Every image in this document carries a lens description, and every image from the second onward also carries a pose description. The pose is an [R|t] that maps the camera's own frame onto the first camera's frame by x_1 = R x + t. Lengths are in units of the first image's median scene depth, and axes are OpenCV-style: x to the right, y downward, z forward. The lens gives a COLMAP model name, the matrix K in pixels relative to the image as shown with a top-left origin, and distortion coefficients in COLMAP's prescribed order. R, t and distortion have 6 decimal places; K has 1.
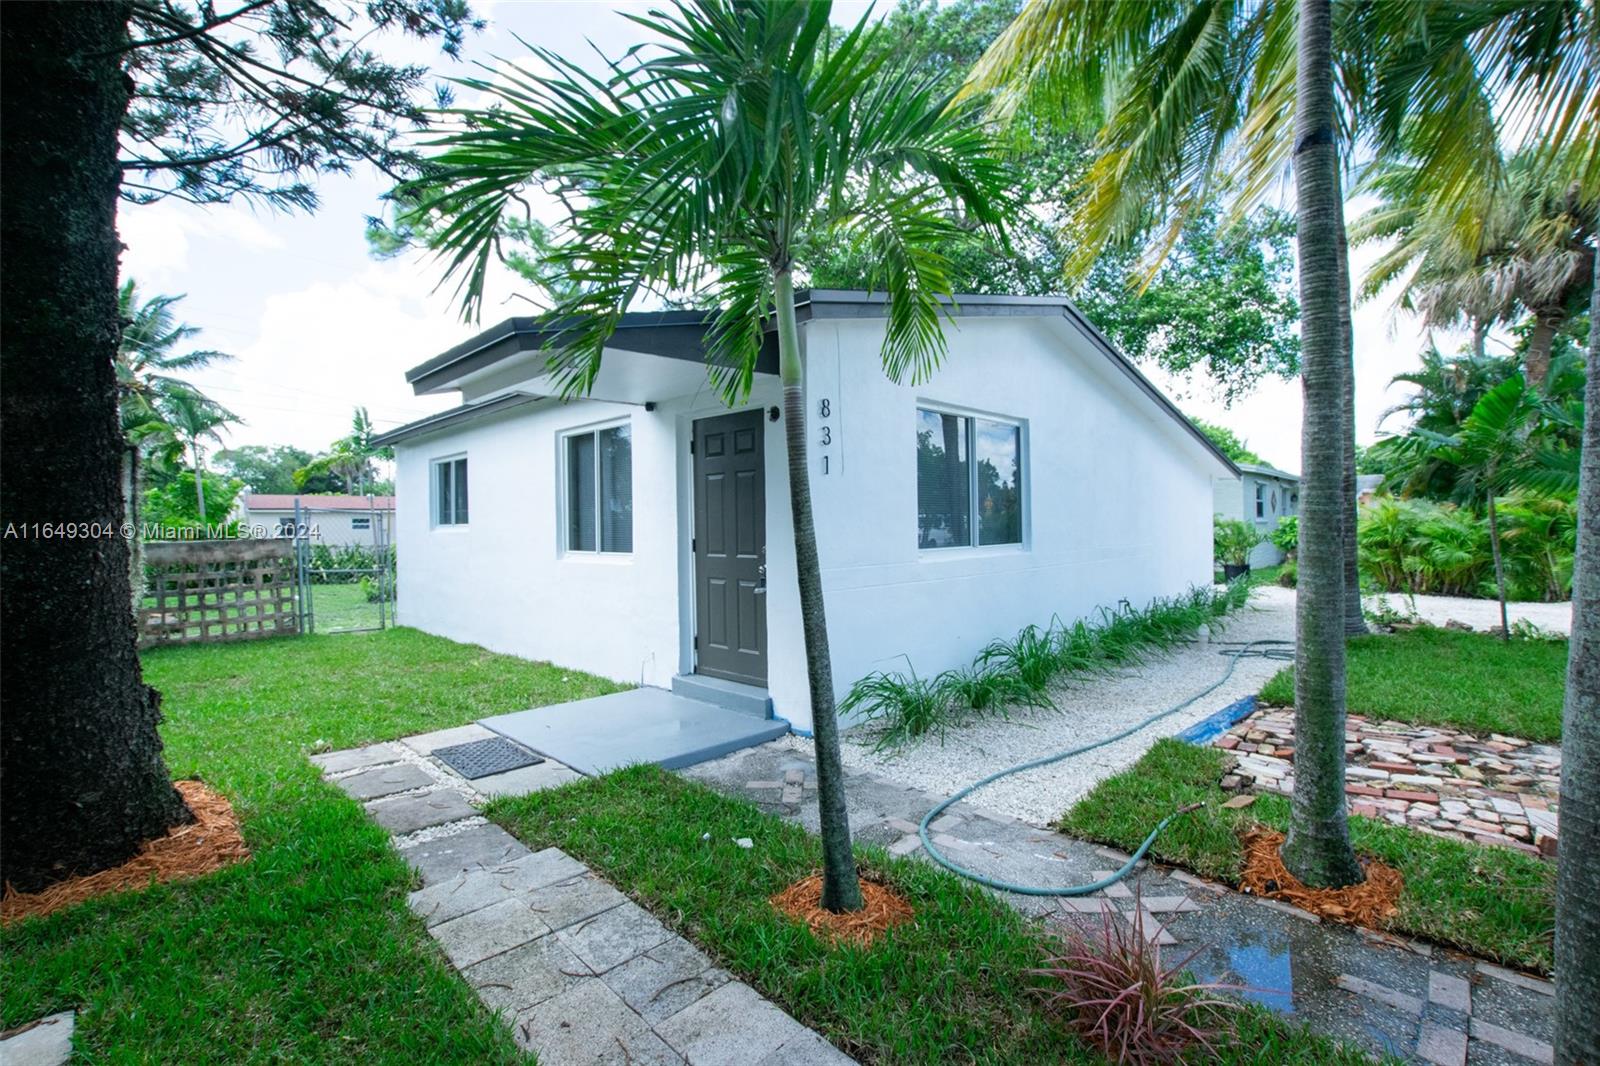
lens RADIAL K [[733.5, 0, 800.0], [0, 733.5, 533.0], [0, 0, 1]] dist [0.002151, -0.000125]
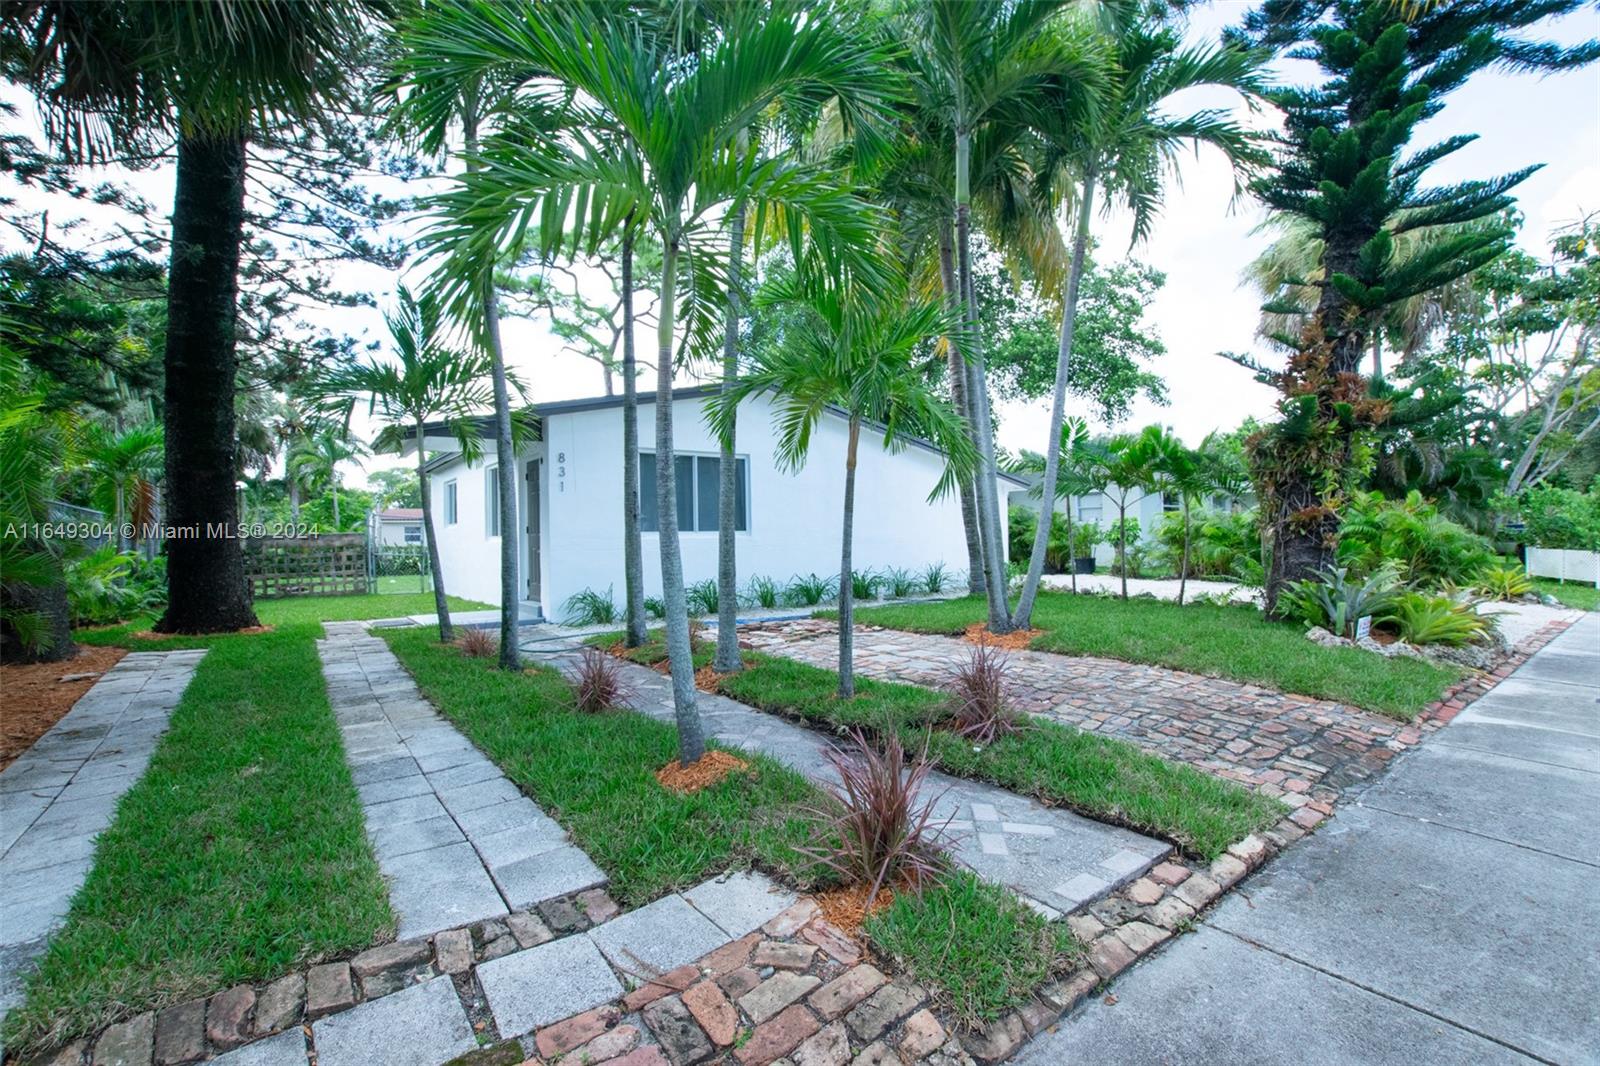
lens RADIAL K [[733.5, 0, 800.0], [0, 733.5, 533.0], [0, 0, 1]] dist [0.002151, -0.000125]
pose [[0.988390, 0.001810, -0.151925, 0.312933], [-0.004710, 0.999813, -0.018731, 0.021687], [0.151863, 0.019229, 0.988215, -0.275505]]
